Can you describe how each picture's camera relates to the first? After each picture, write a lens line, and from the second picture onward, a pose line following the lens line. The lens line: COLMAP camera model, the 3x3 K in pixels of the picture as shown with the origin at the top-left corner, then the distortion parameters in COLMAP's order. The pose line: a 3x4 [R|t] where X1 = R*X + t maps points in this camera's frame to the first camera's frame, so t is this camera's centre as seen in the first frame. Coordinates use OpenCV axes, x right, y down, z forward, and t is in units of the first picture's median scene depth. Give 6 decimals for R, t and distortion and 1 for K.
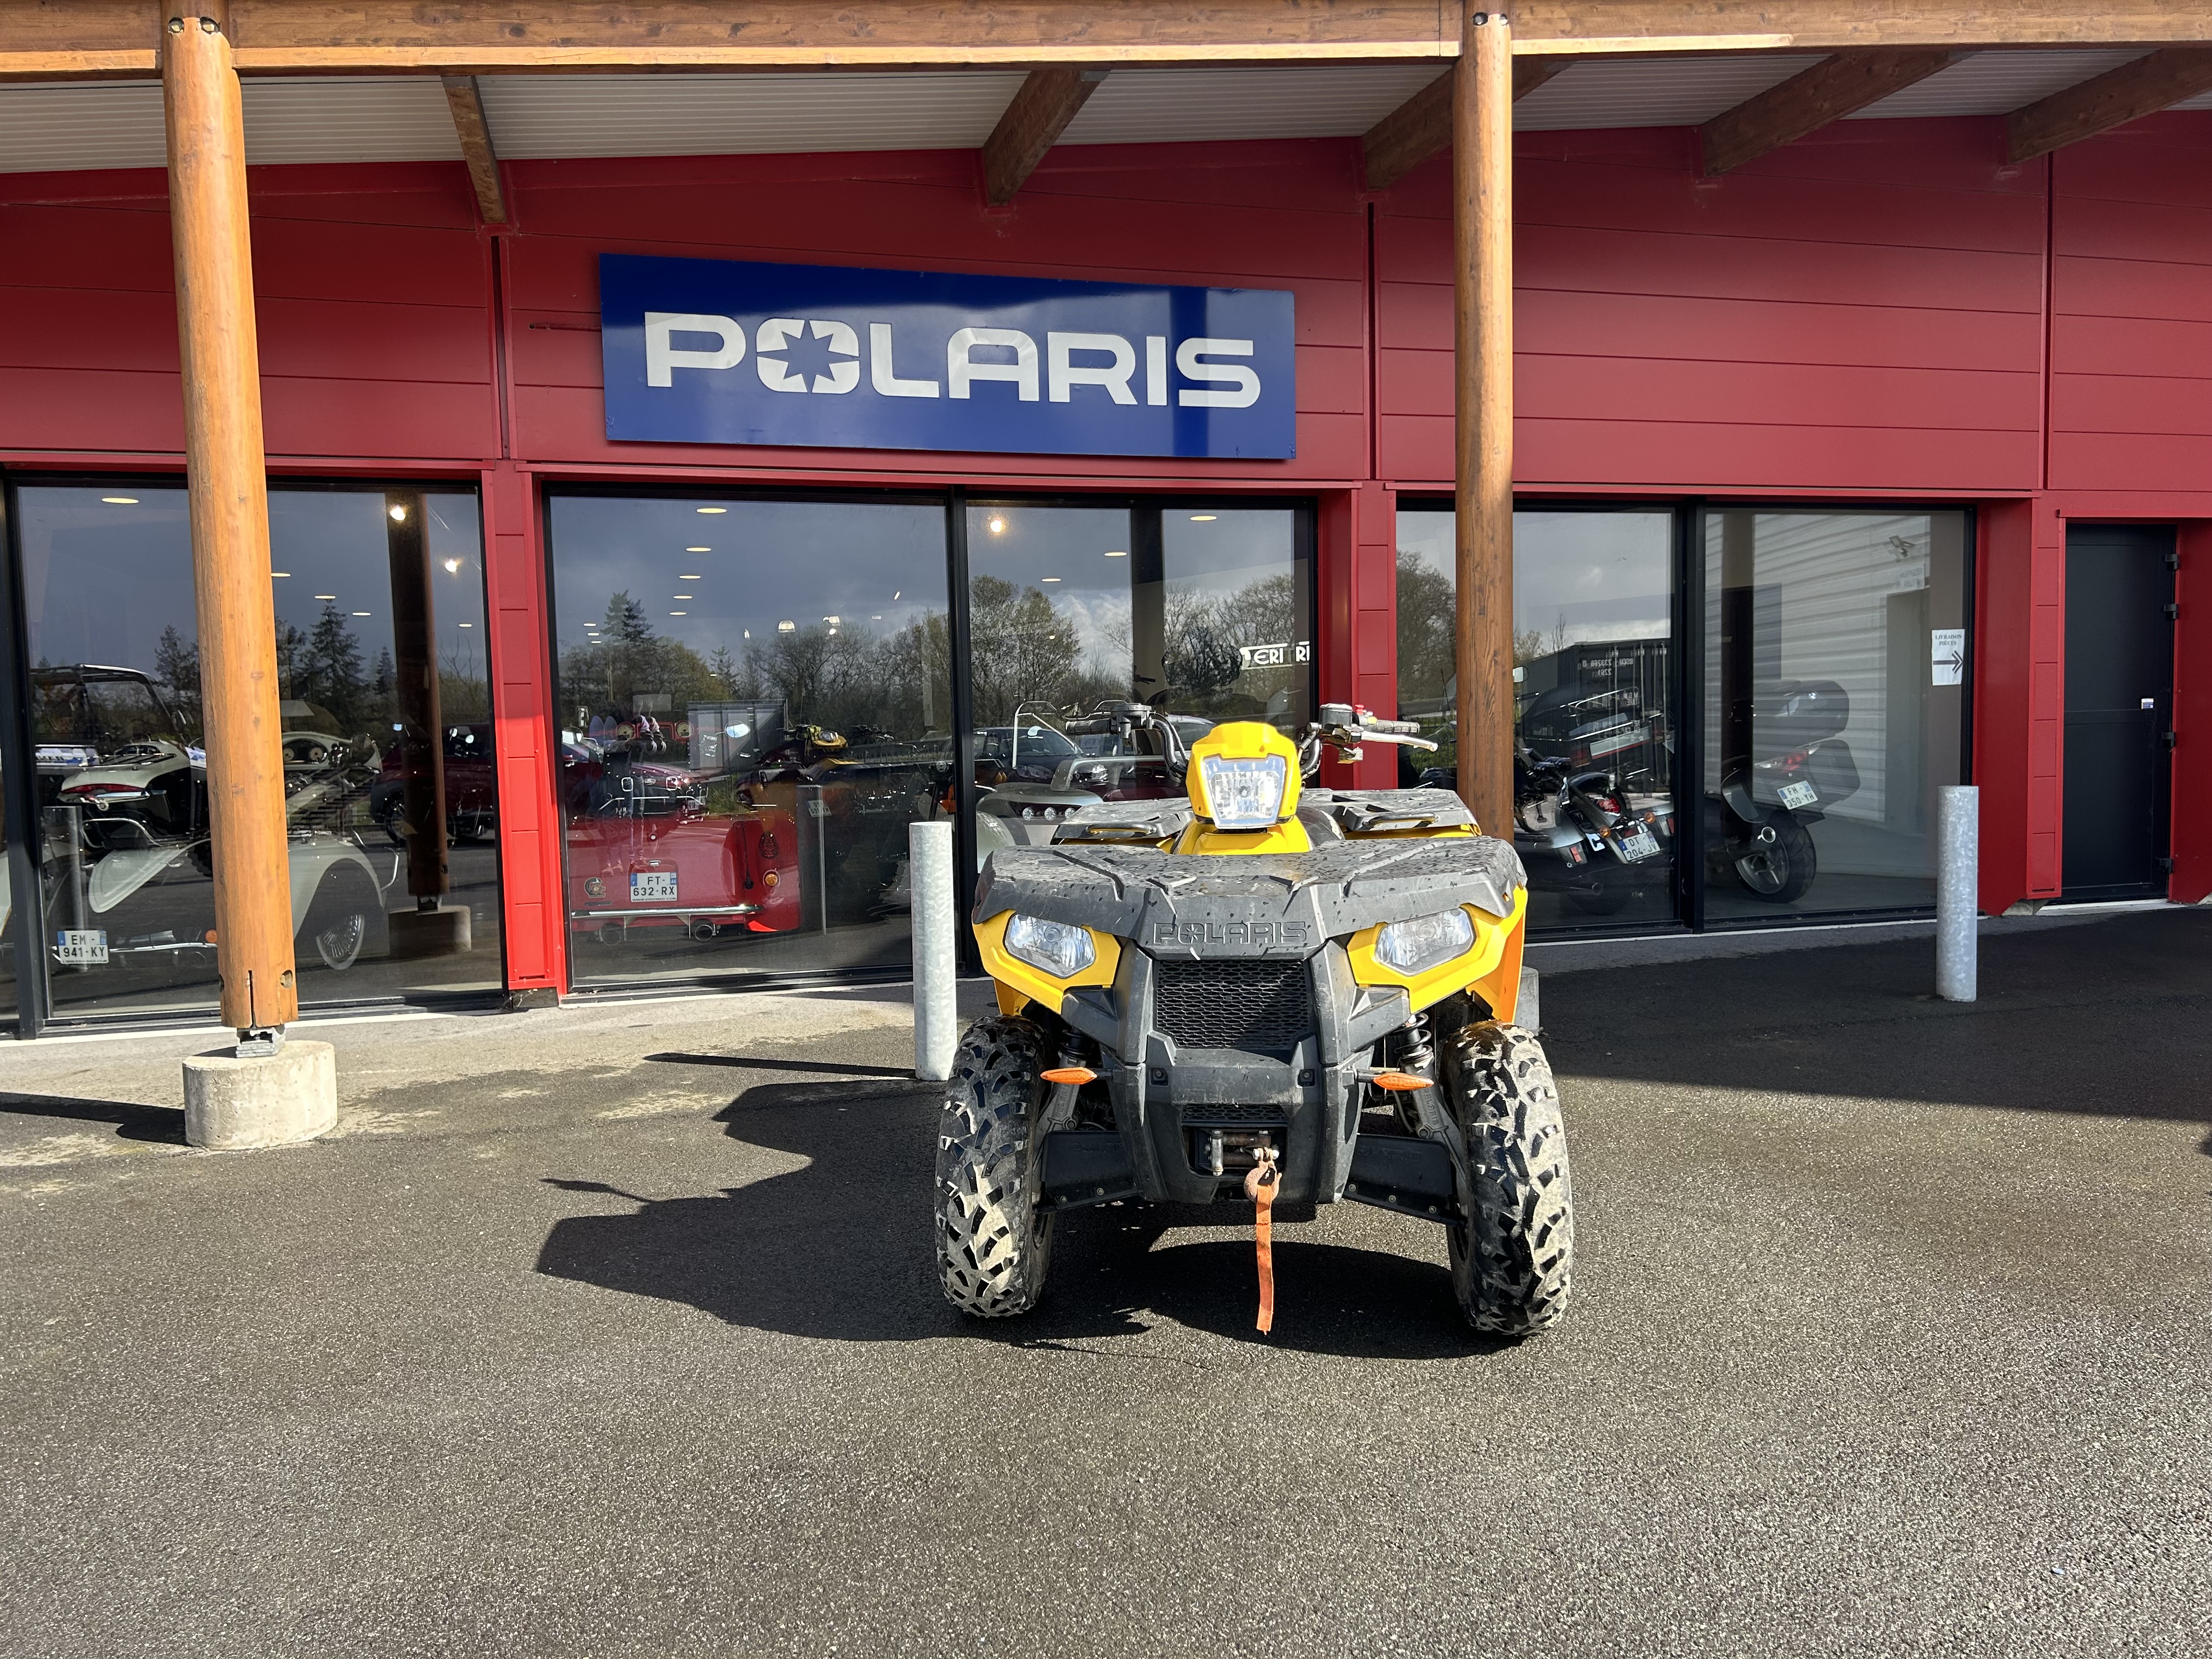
lens RADIAL K [[1575.7, 0, 1106.0], [0, 1575.7, 829.5], [0, 0, 1]] dist [0.080942, -0.077197]
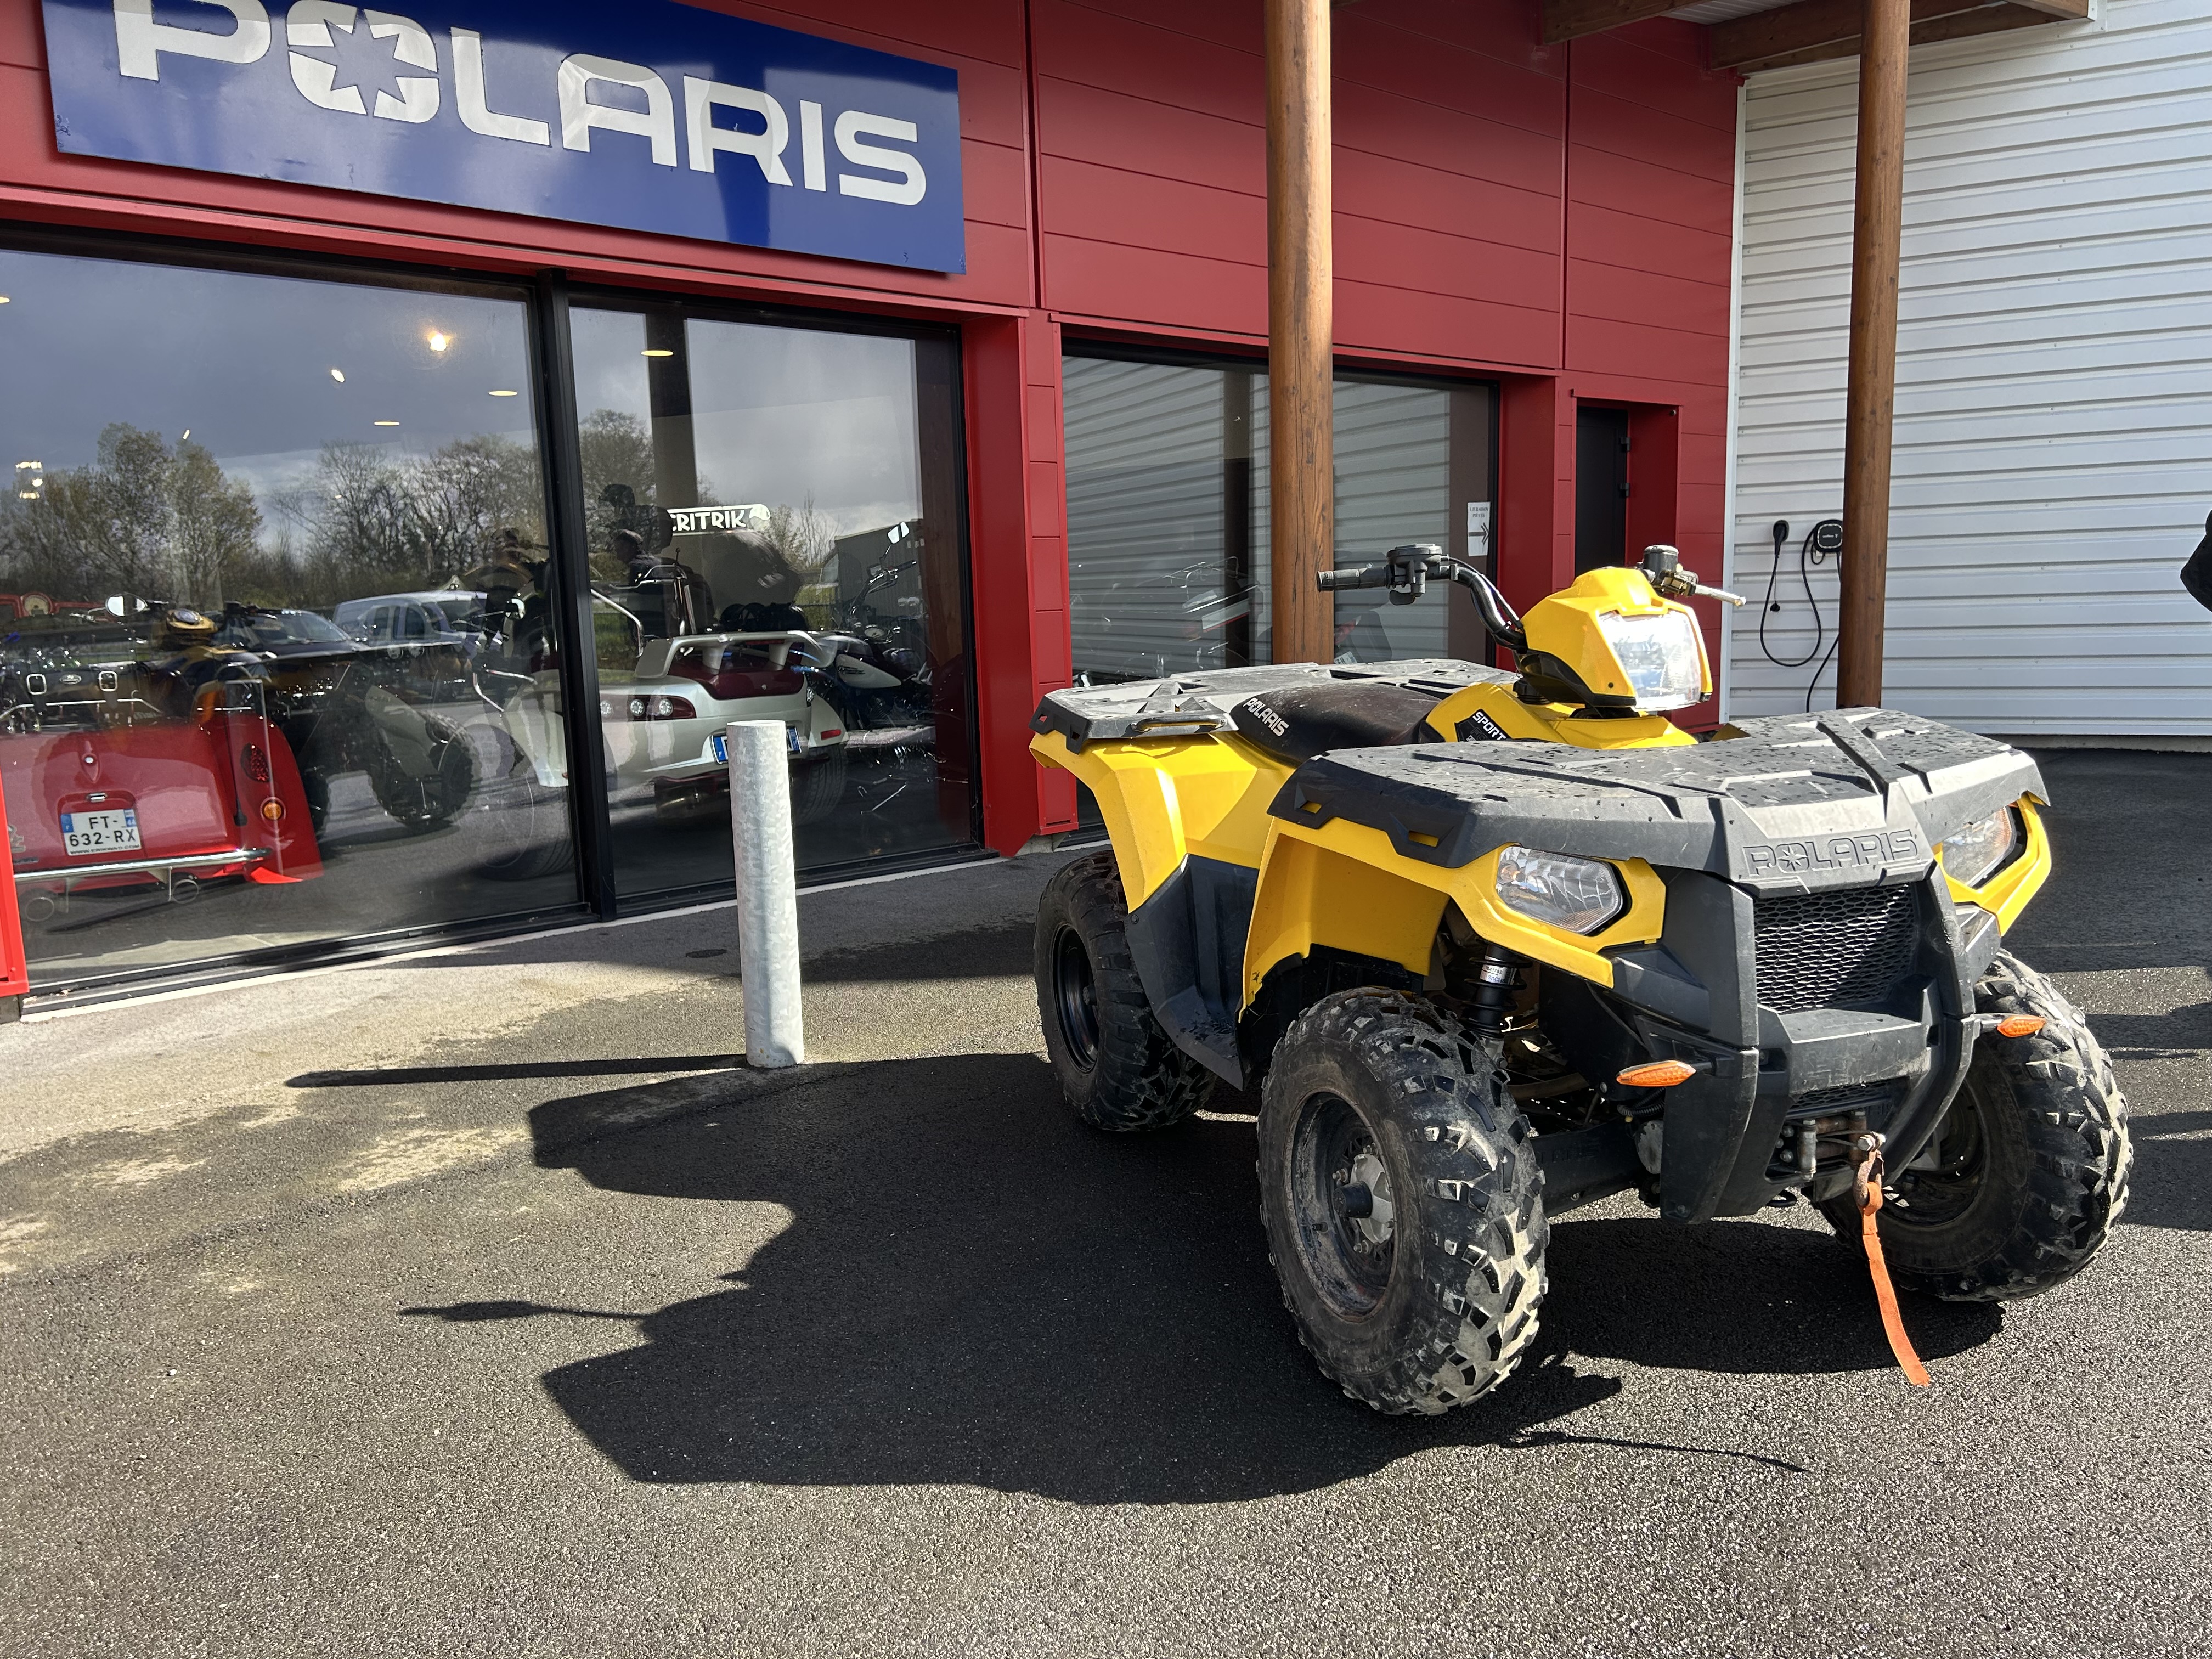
lens RADIAL K [[1579.4, 0, 1039.7], [0, 1579.4, 840.4], [0, 0, 1]] dist [0.060896, -0.058836]
pose [[0.899698, -0.071546, 0.430610, -0.248476], [0.036643, 0.995373, 0.088821, -0.008455], [-0.434973, -0.064133, 0.898157, 0.215747]]
